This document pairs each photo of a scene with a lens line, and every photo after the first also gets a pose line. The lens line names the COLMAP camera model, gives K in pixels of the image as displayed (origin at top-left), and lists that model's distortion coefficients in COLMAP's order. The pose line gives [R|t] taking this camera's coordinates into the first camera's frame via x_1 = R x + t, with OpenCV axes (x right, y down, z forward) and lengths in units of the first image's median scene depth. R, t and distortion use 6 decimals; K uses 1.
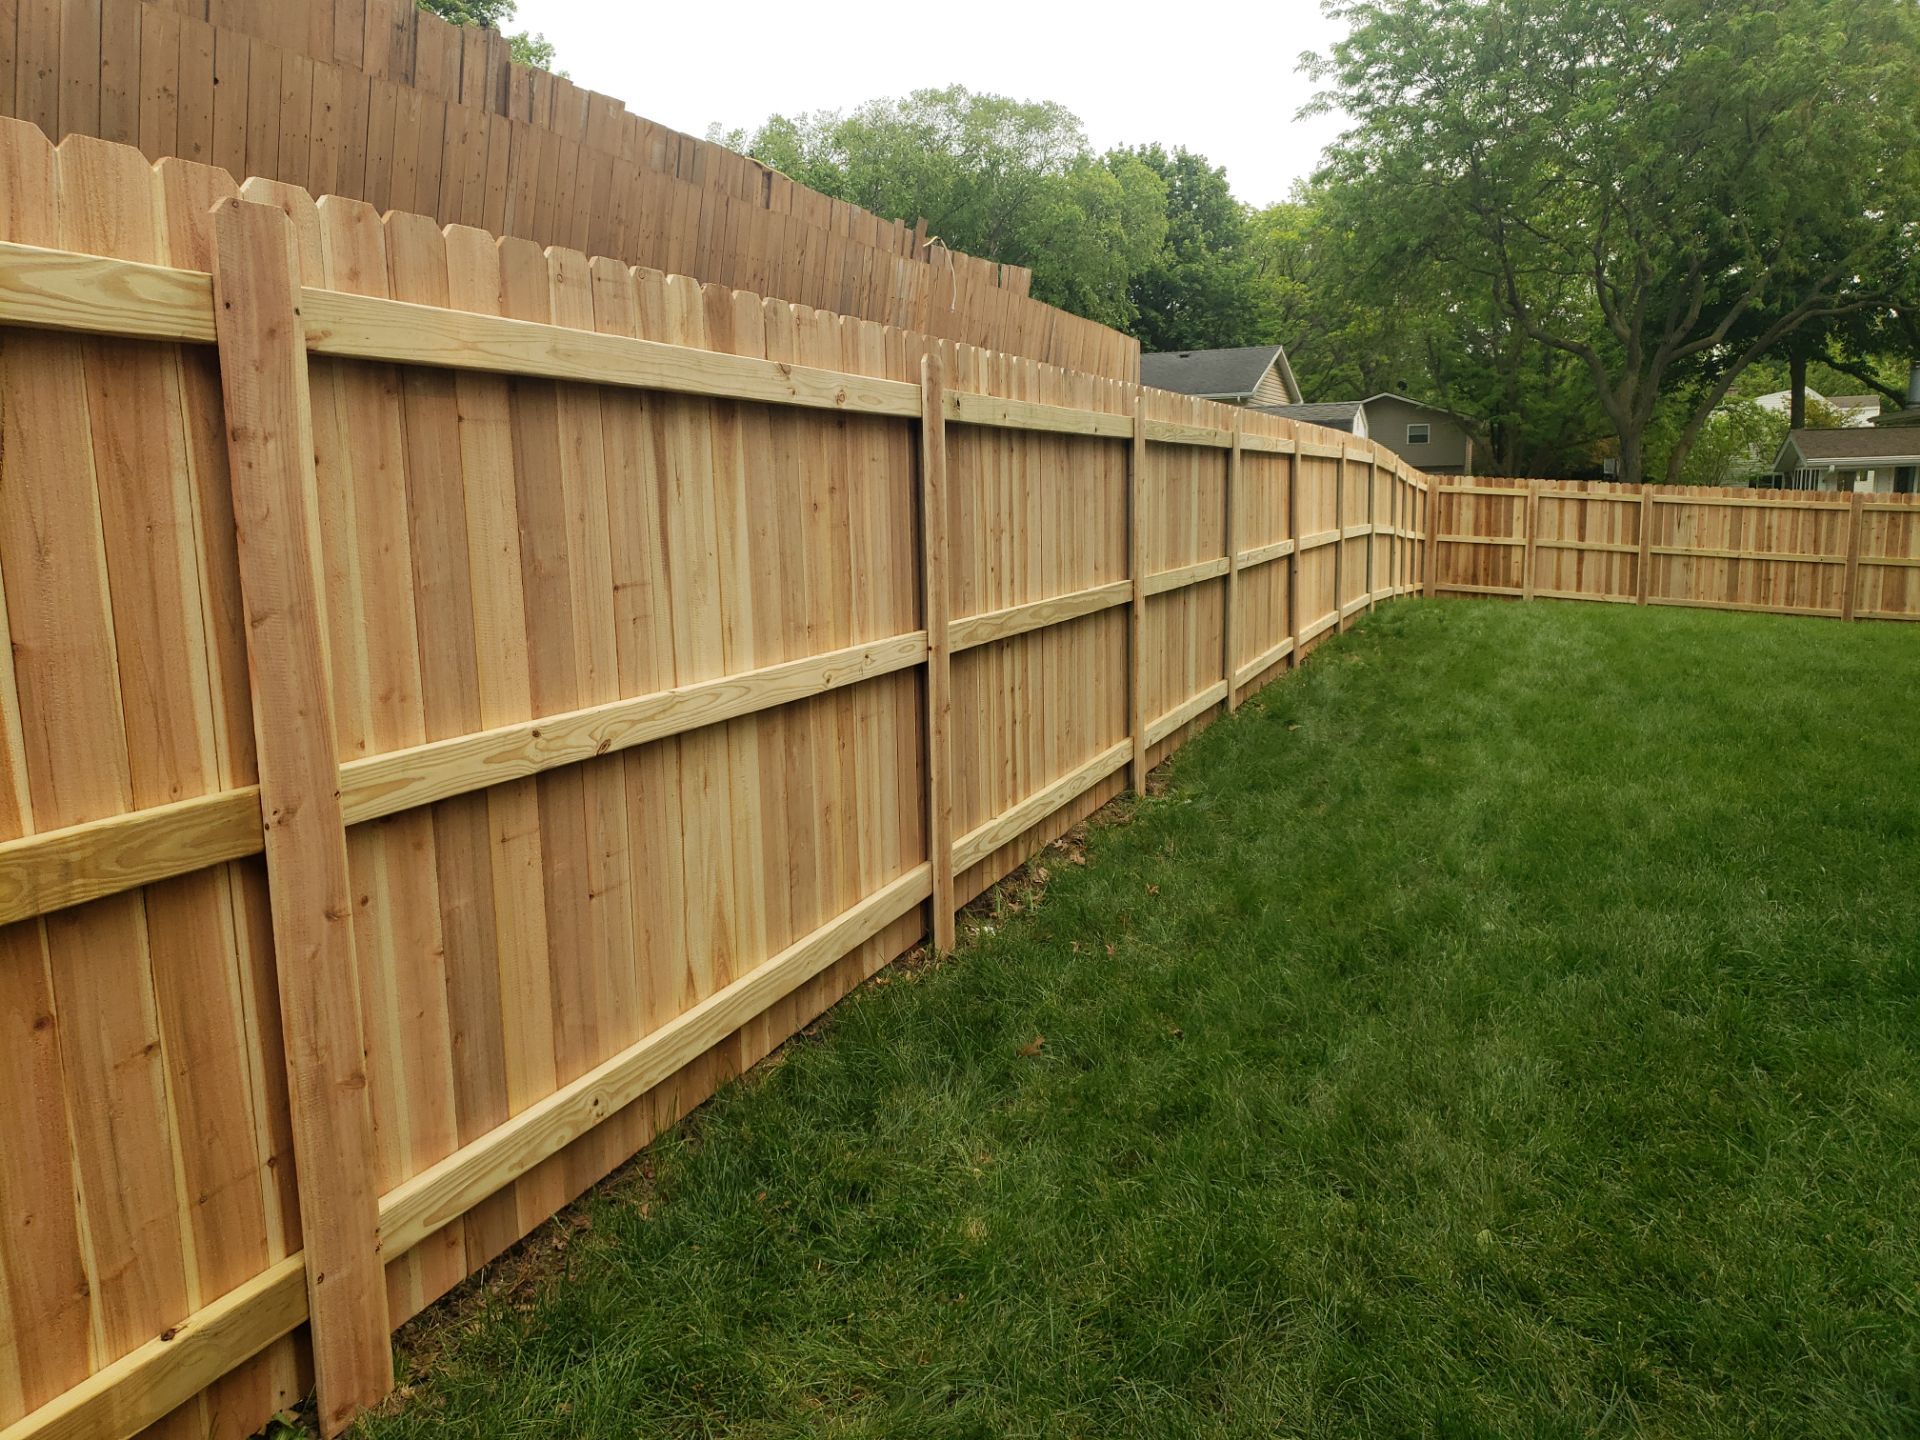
lens RADIAL K [[1537.9, 0, 960.0], [0, 1537.9, 720.0], [0, 0, 1]] dist [-0.043431, 0.082628]
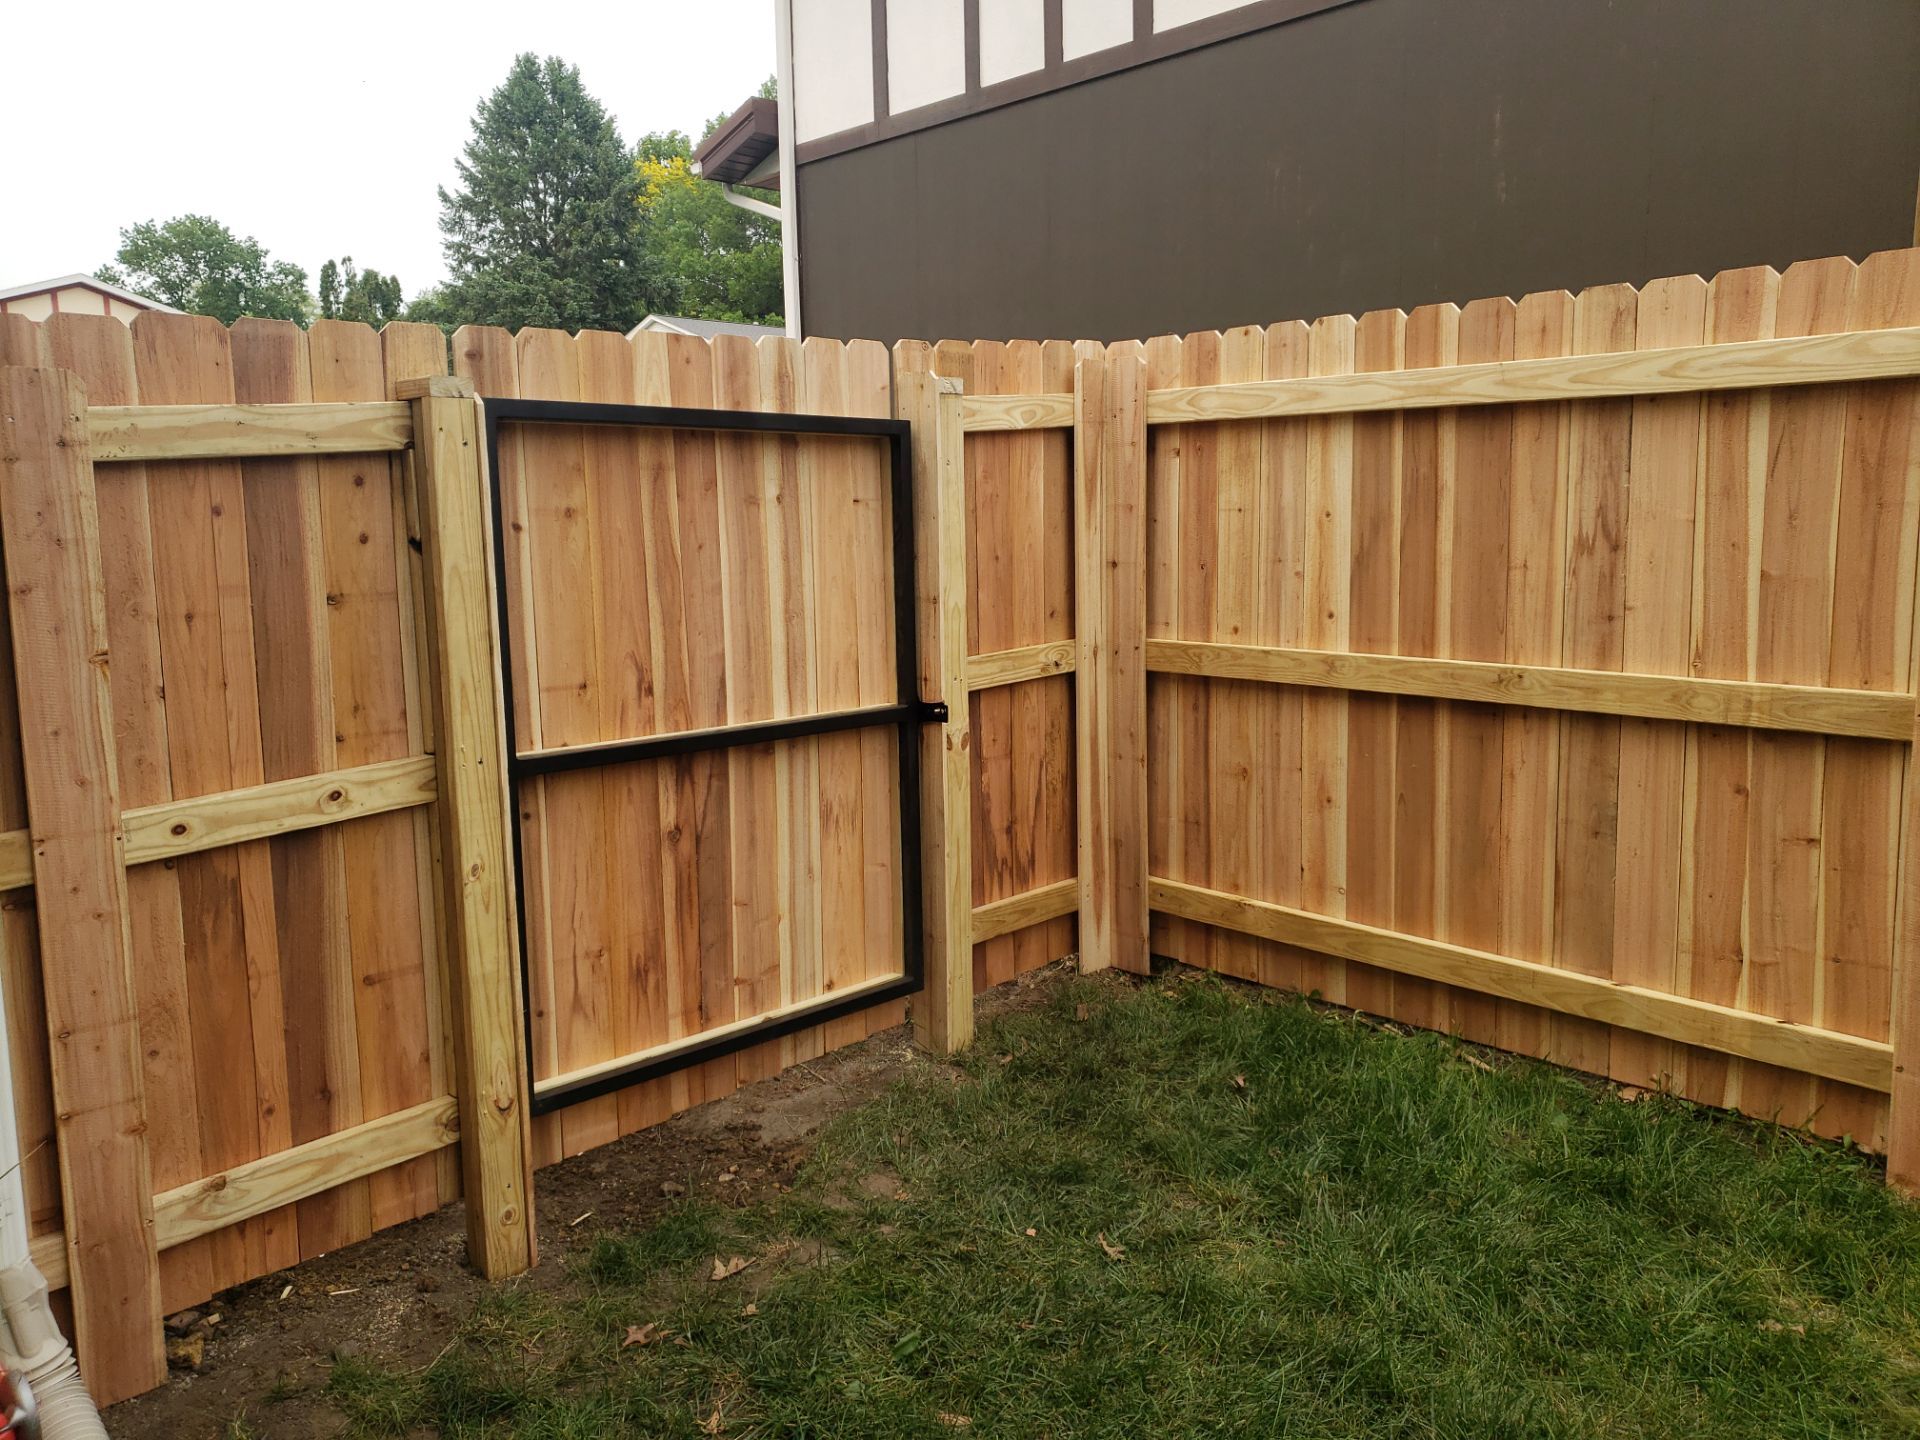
lens RADIAL K [[1537.9, 0, 960.0], [0, 1537.9, 720.0], [0, 0, 1]] dist [-0.043431, 0.082628]
pose [[-0.464835, 0.151645, -0.872314, 1.229511], [-0.103601, 0.969140, 0.223684, -0.164576], [0.879315, 0.194349, -0.434779, 0.908156]]
